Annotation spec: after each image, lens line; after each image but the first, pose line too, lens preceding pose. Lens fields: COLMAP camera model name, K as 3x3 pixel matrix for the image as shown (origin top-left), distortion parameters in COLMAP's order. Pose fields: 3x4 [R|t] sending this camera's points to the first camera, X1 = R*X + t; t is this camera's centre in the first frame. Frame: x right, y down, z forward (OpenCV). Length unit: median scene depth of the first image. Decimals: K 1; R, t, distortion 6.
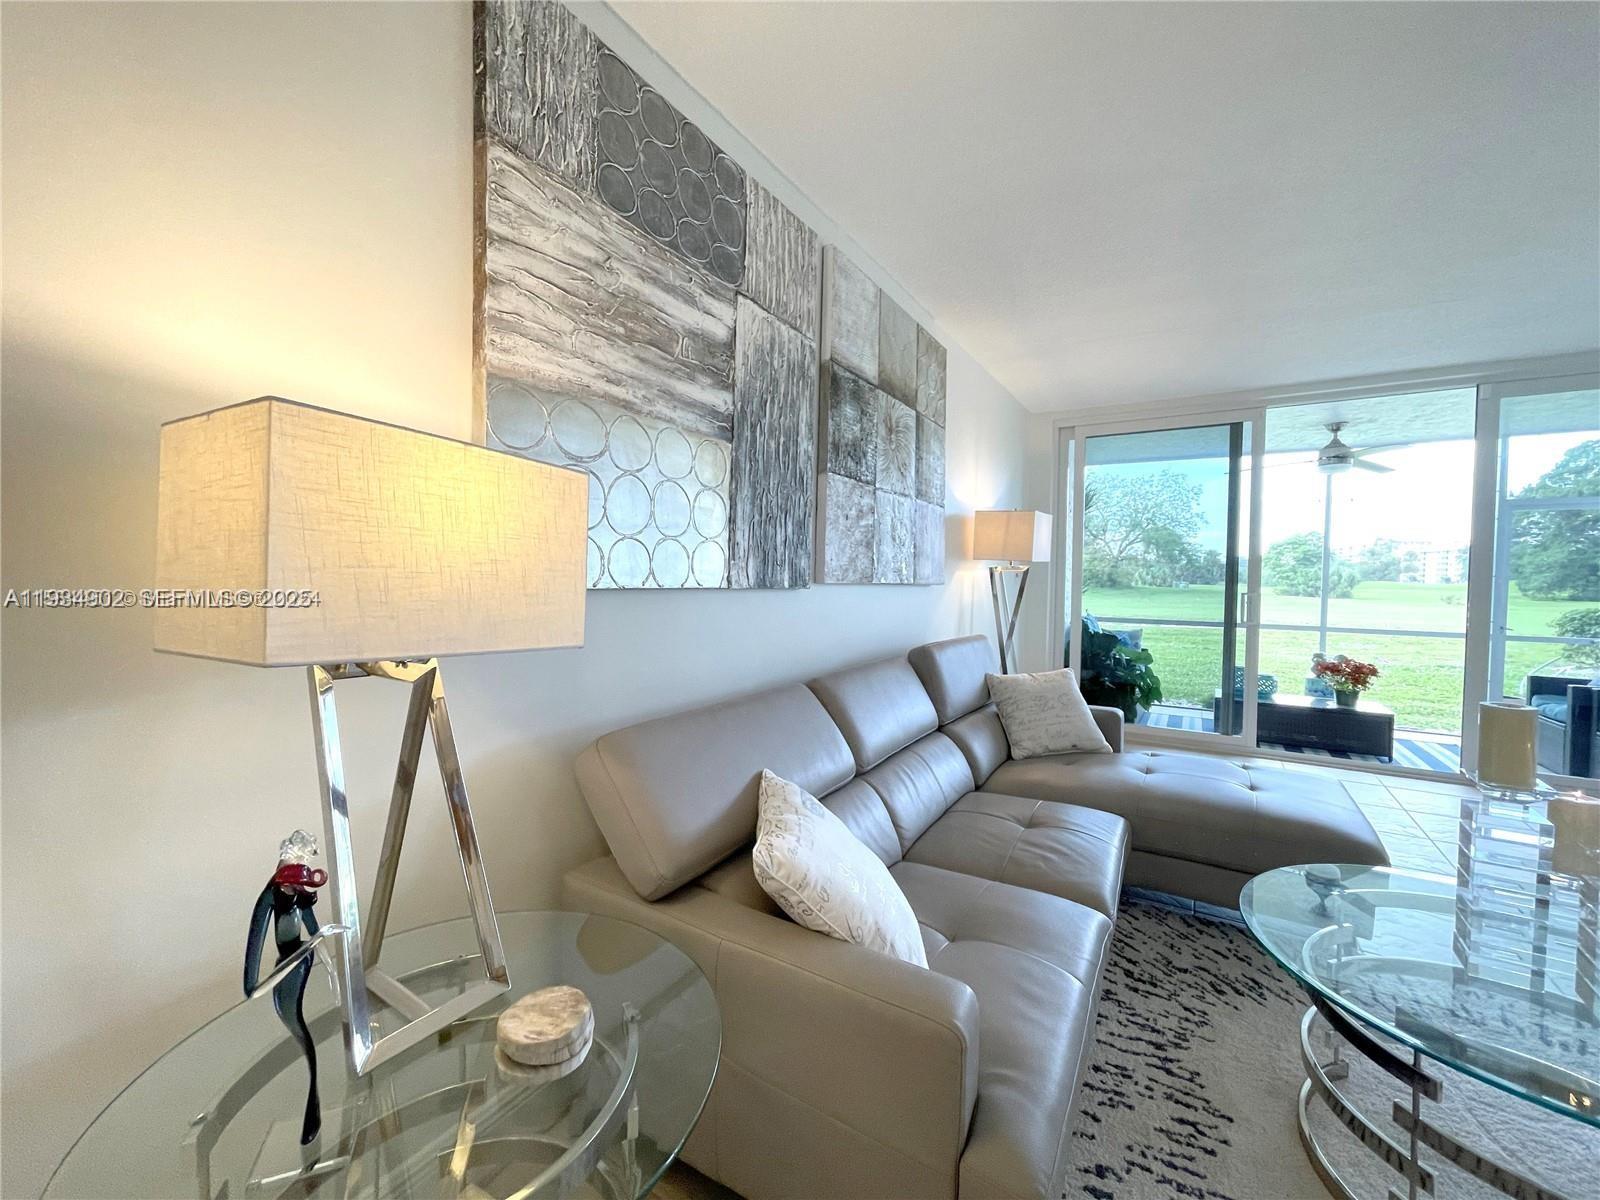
lens RADIAL K [[652.2, 0, 797.5], [0, 652.2, 592.2], [0, 0, 1]] dist [-0.001754, 0.000698]
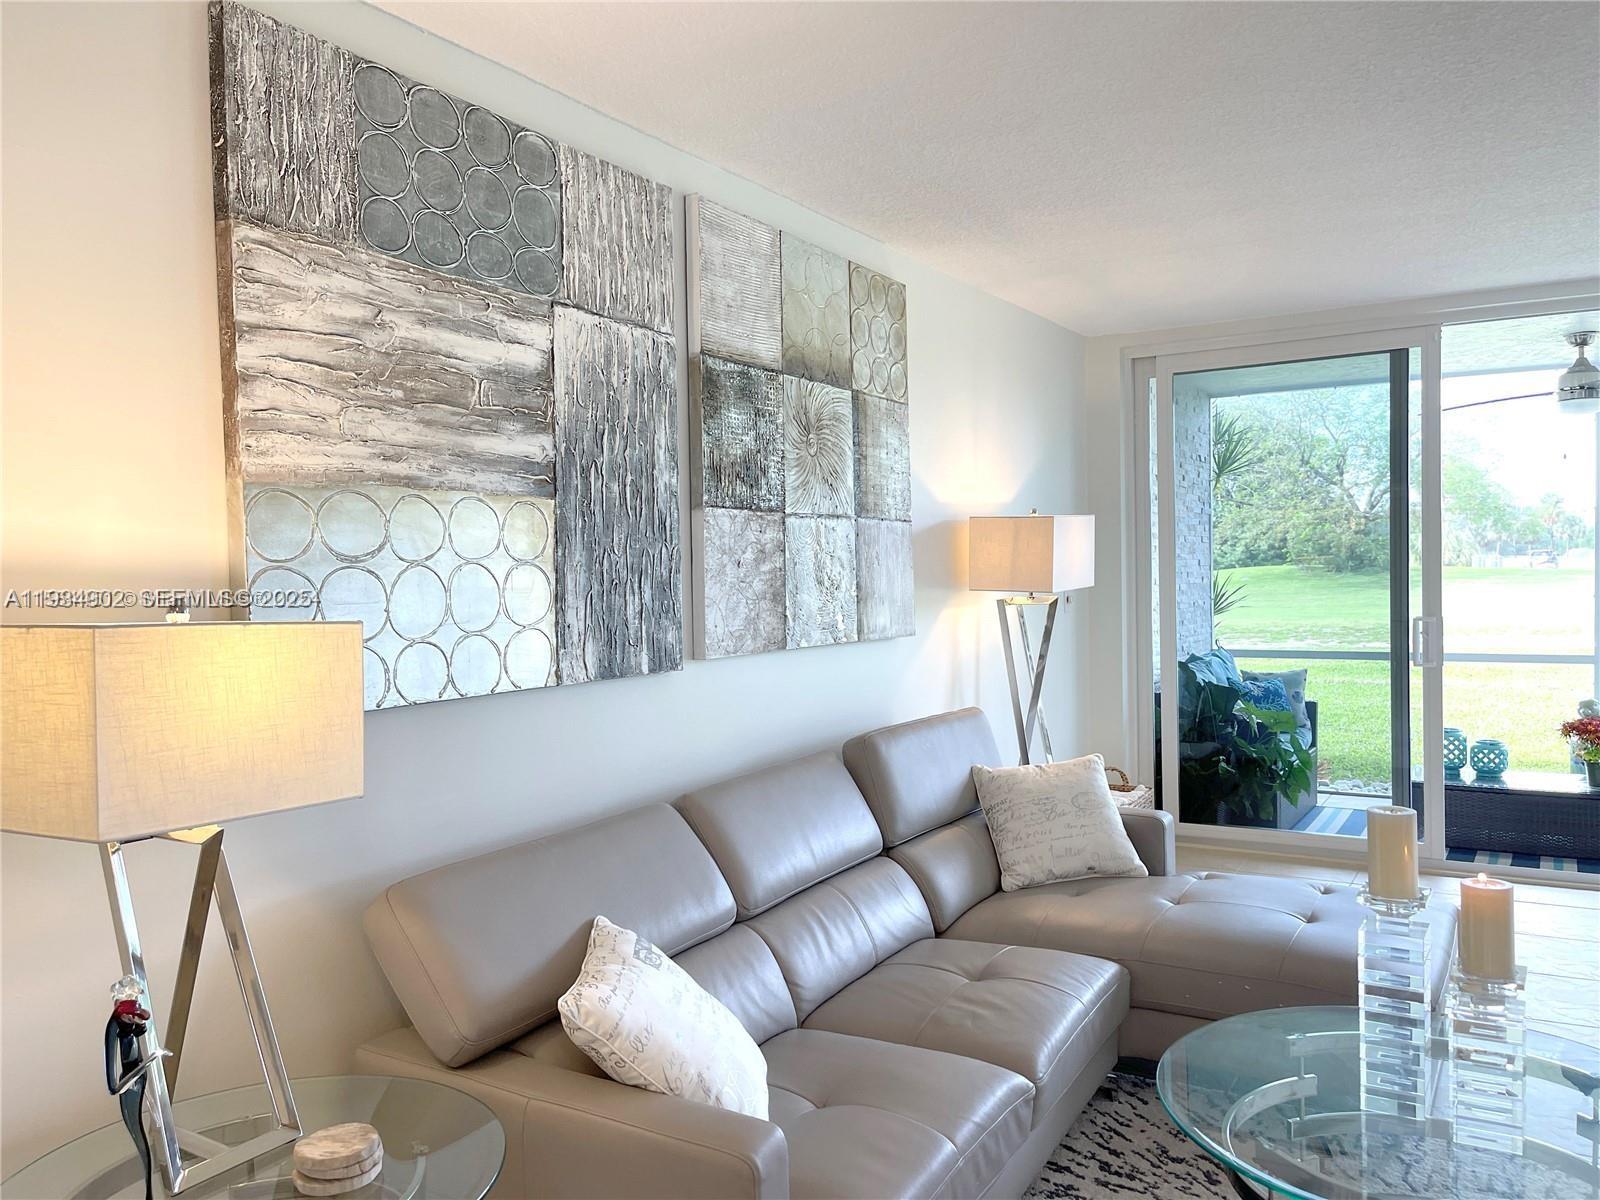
lens RADIAL K [[1221.4, 0, 814.2], [0, 1221.4, 606.2], [0, 0, 1]] dist [0.061321, -0.067477]
pose [[0.999058, -0.037954, 0.021041, 0.168372], [0.037780, 0.999249, 0.008595, -0.099986], [-0.021351, -0.007792, 0.999742, -0.454071]]
